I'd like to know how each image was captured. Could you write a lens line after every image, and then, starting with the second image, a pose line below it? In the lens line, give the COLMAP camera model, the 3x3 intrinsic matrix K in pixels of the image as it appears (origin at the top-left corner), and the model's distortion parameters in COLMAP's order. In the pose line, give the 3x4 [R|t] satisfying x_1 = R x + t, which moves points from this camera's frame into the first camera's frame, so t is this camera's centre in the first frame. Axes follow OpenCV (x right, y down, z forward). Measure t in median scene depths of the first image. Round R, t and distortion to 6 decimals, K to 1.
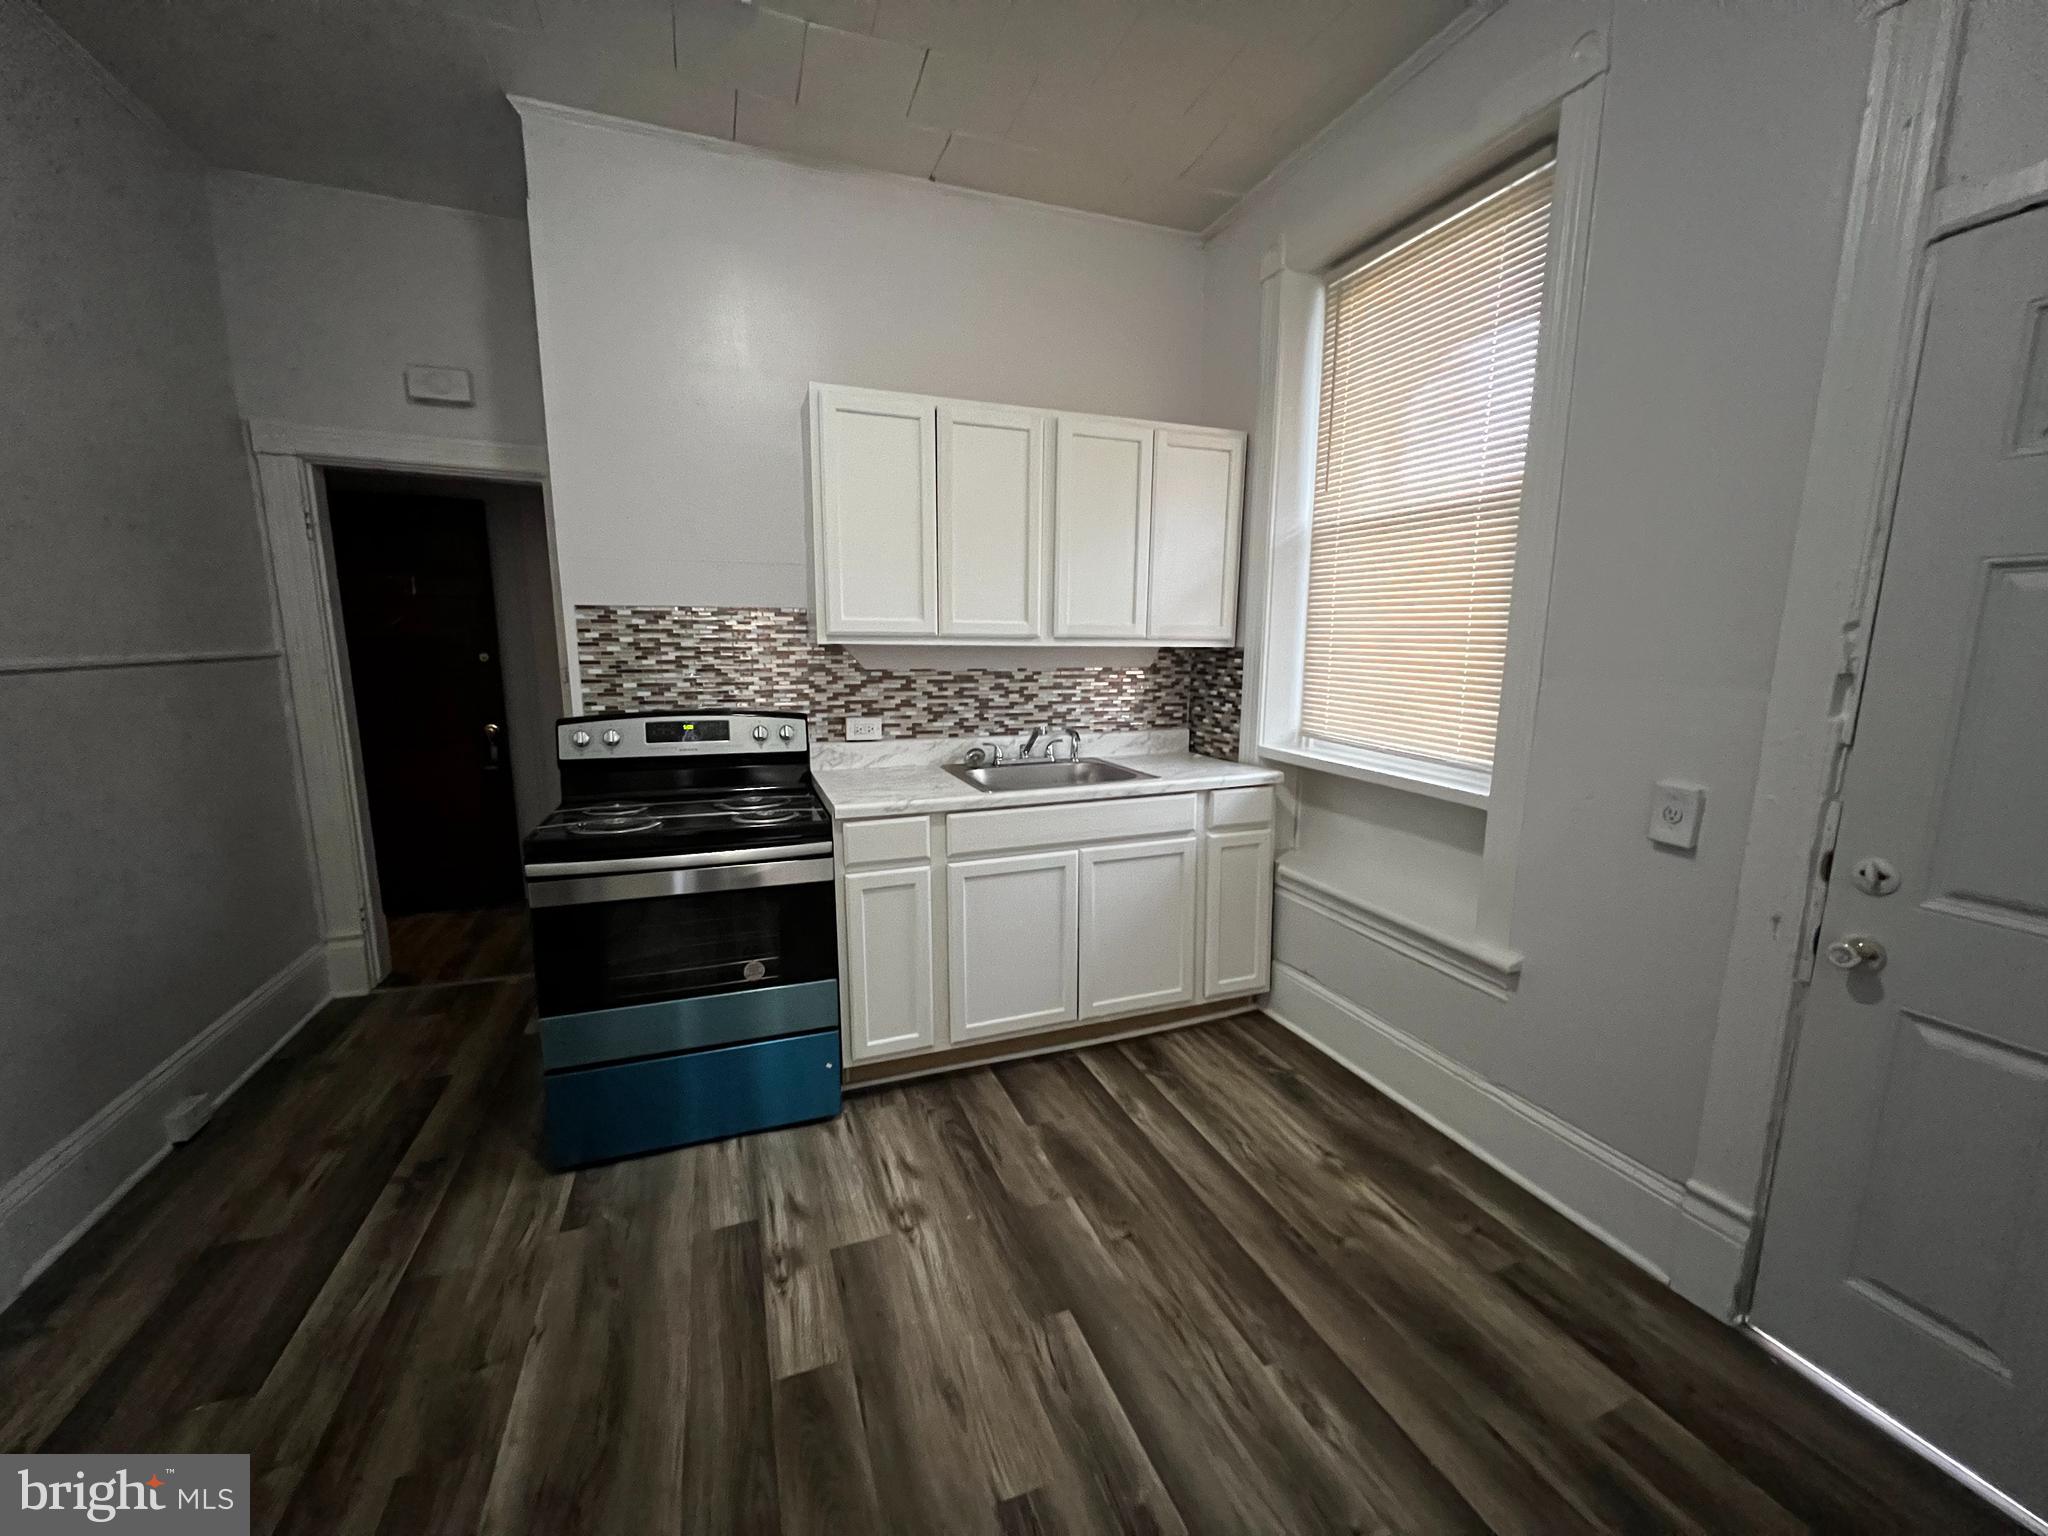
lens RADIAL K [[812.8, 0, 1027.3], [0, 812.8, 772.3], [0, 0, 1]] dist [-0.000915, -0.000034]
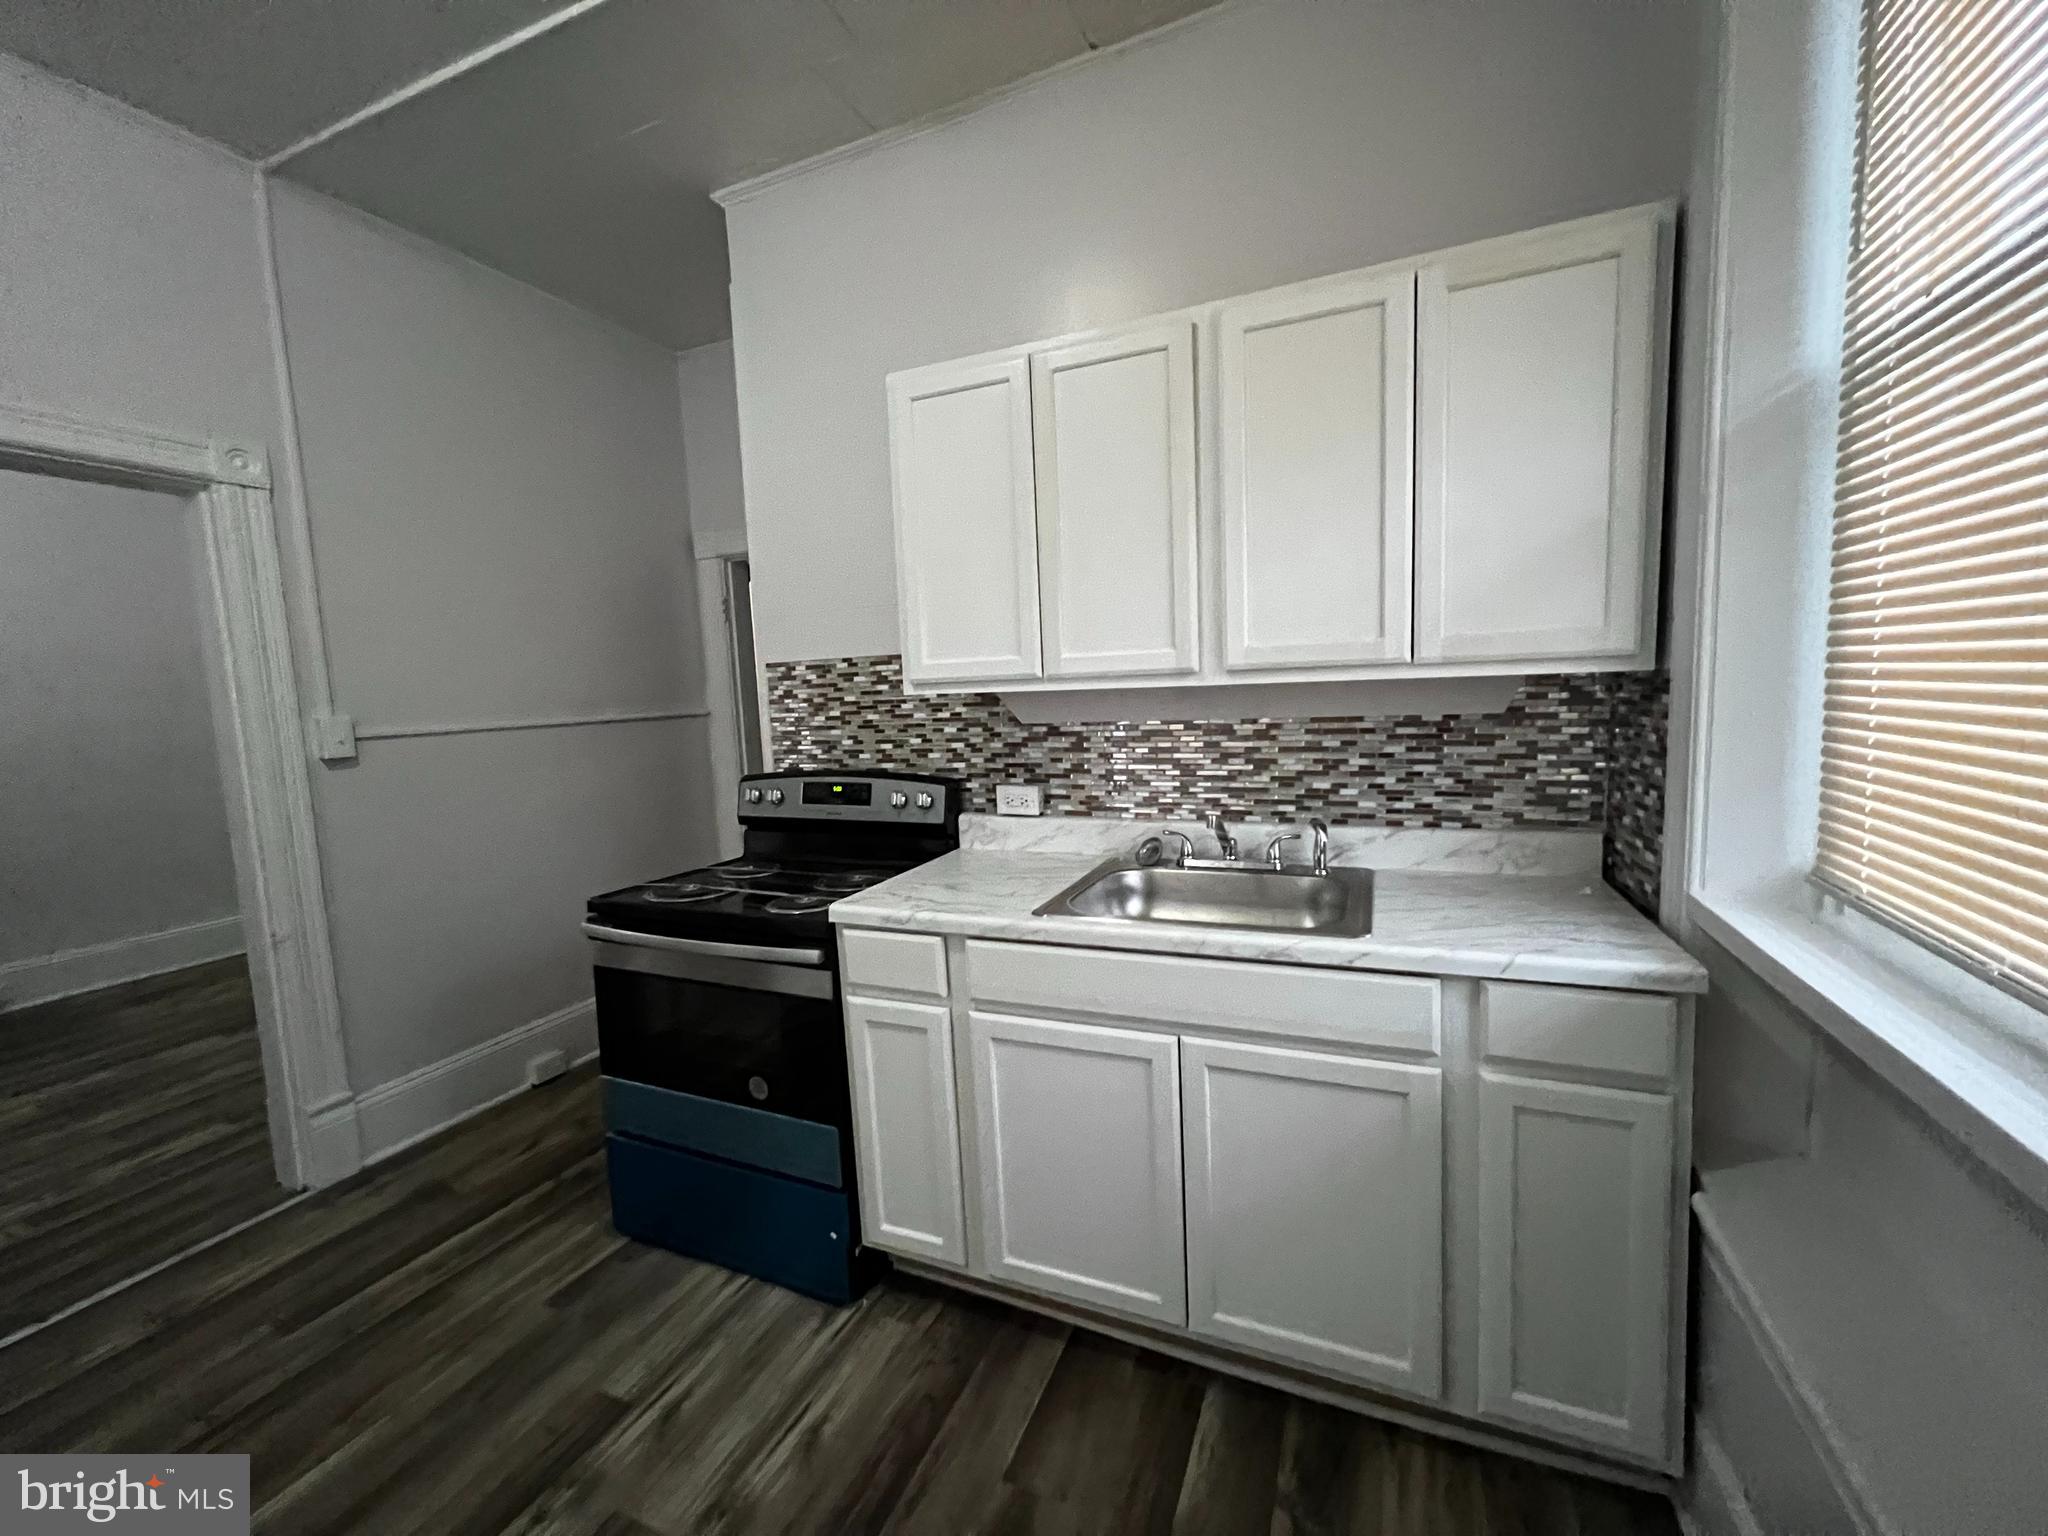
lens RADIAL K [[810.2, 0, 1032.9], [0, 810.2, 772.2], [0, 0, 1]] dist [-0.001524, 0.000057]
pose [[0.716722, 0.037751, -0.696337, 0.370115], [-0.070084, 0.997378, -0.018064, -0.071997], [0.693829, 0.061749, 0.717488, 0.488220]]
